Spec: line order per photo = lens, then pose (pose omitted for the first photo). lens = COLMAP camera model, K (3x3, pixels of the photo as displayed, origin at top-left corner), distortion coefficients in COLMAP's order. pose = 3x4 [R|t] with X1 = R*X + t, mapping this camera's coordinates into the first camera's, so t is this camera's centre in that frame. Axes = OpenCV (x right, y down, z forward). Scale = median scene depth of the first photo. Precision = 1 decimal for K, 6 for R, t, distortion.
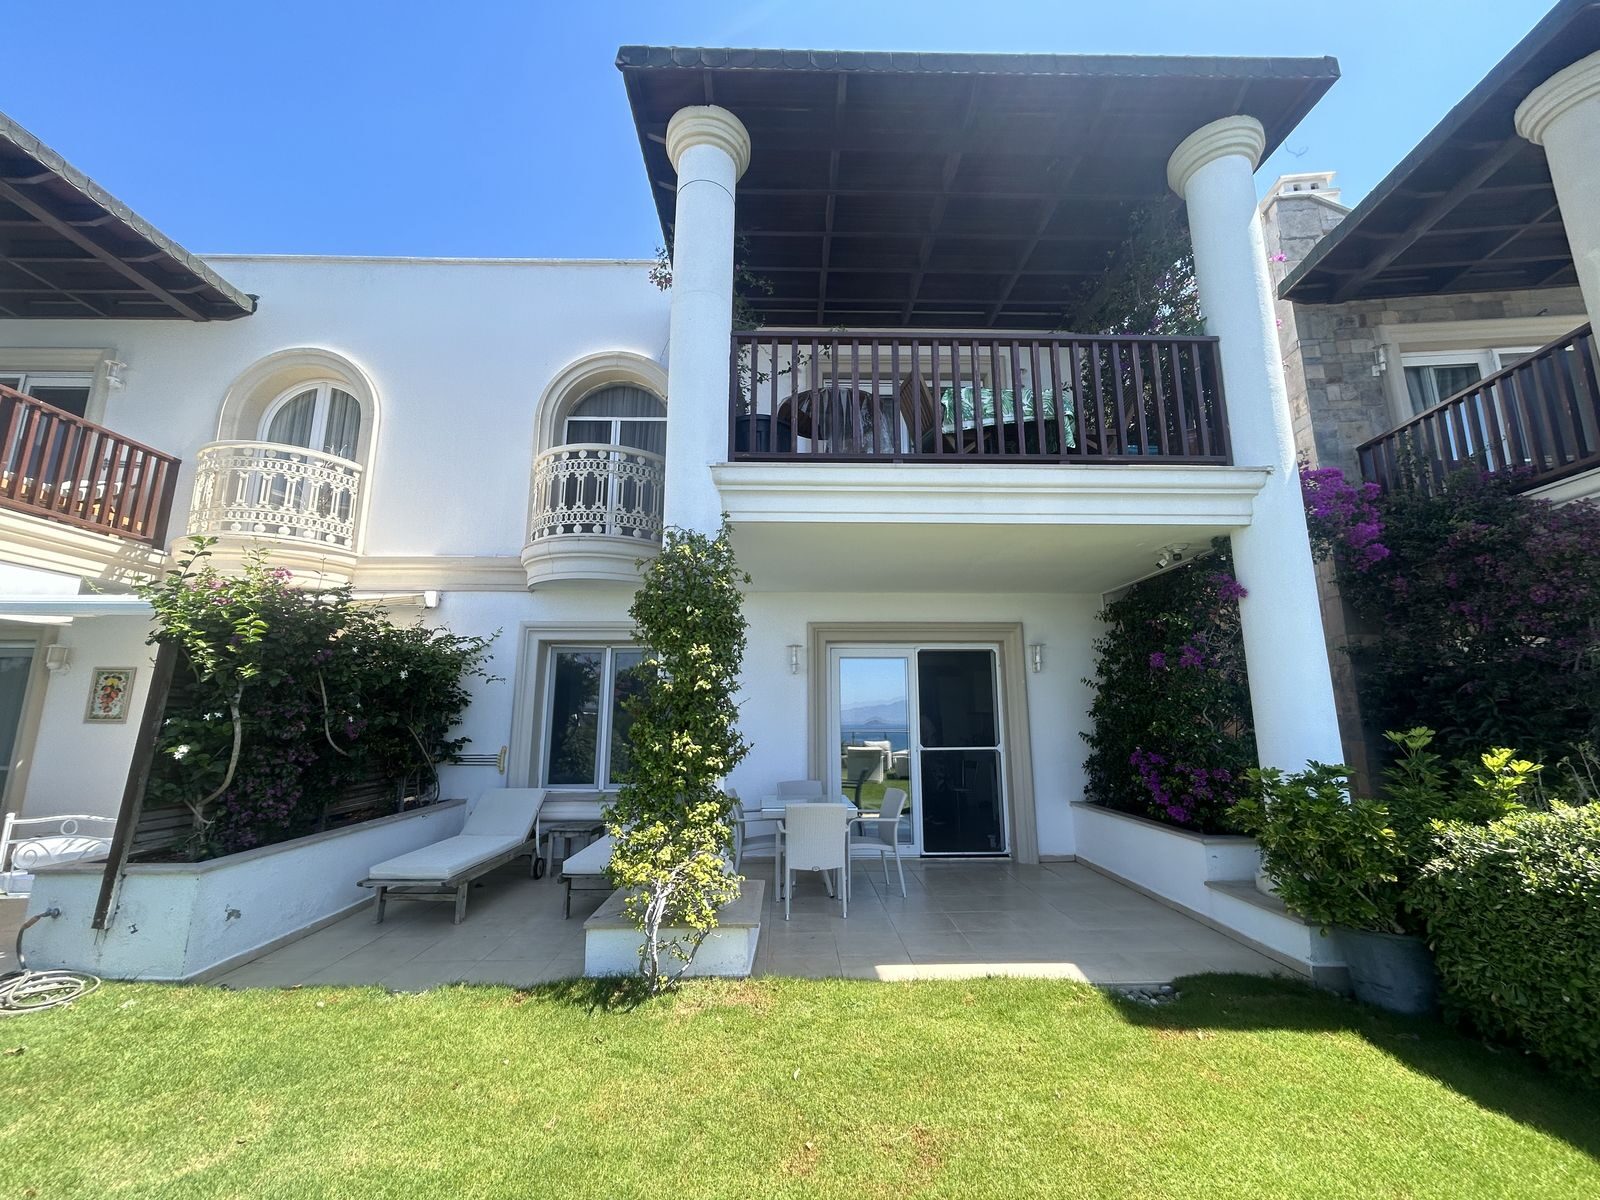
lens RADIAL K [[647.5, 0, 797.1], [0, 647.5, 599.3], [0, 0, 1]] dist [-0.001849, -0.000059]
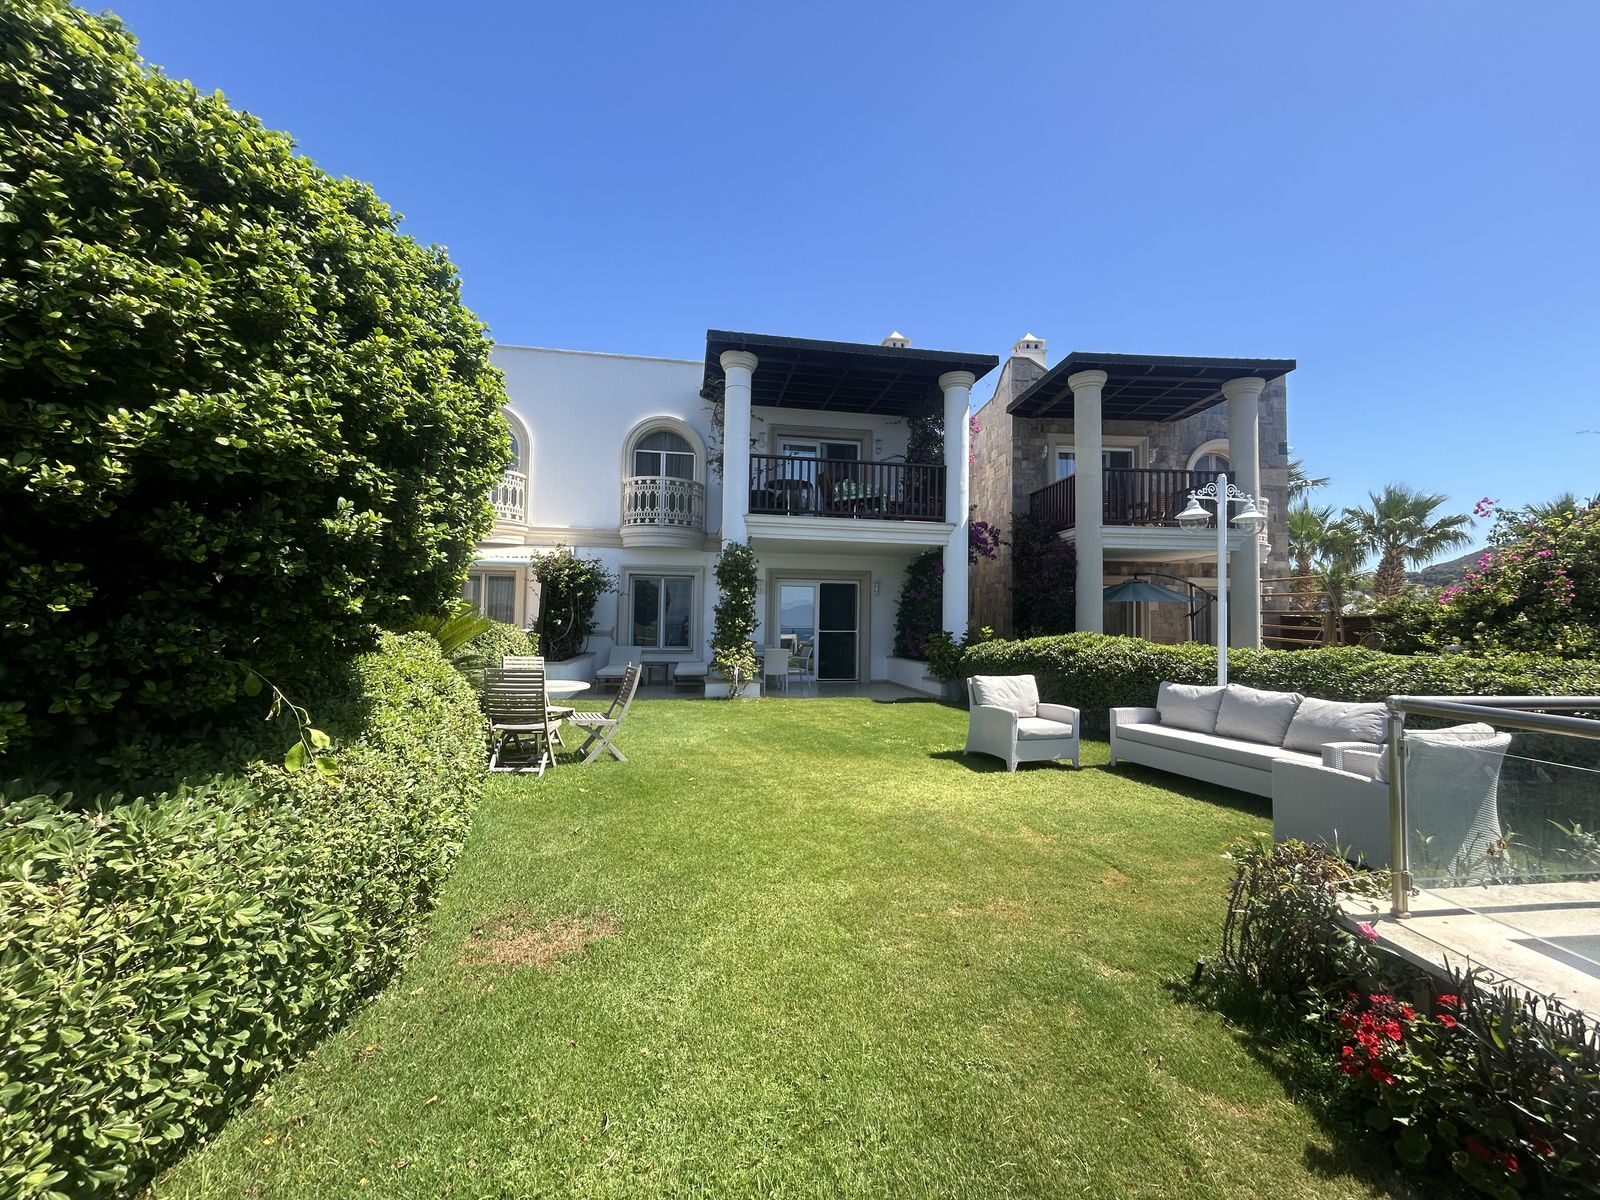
lens RADIAL K [[647.5, 0, 797.5], [0, 647.5, 597.4], [0, 0, 1]] dist [-0.001849, -0.000059]
pose [[0.987810, 0.021882, 0.154120, -0.269850], [-0.043648, 0.989288, 0.139299, -0.218067], [-0.149420, -0.144328, 0.978184, -1.351553]]
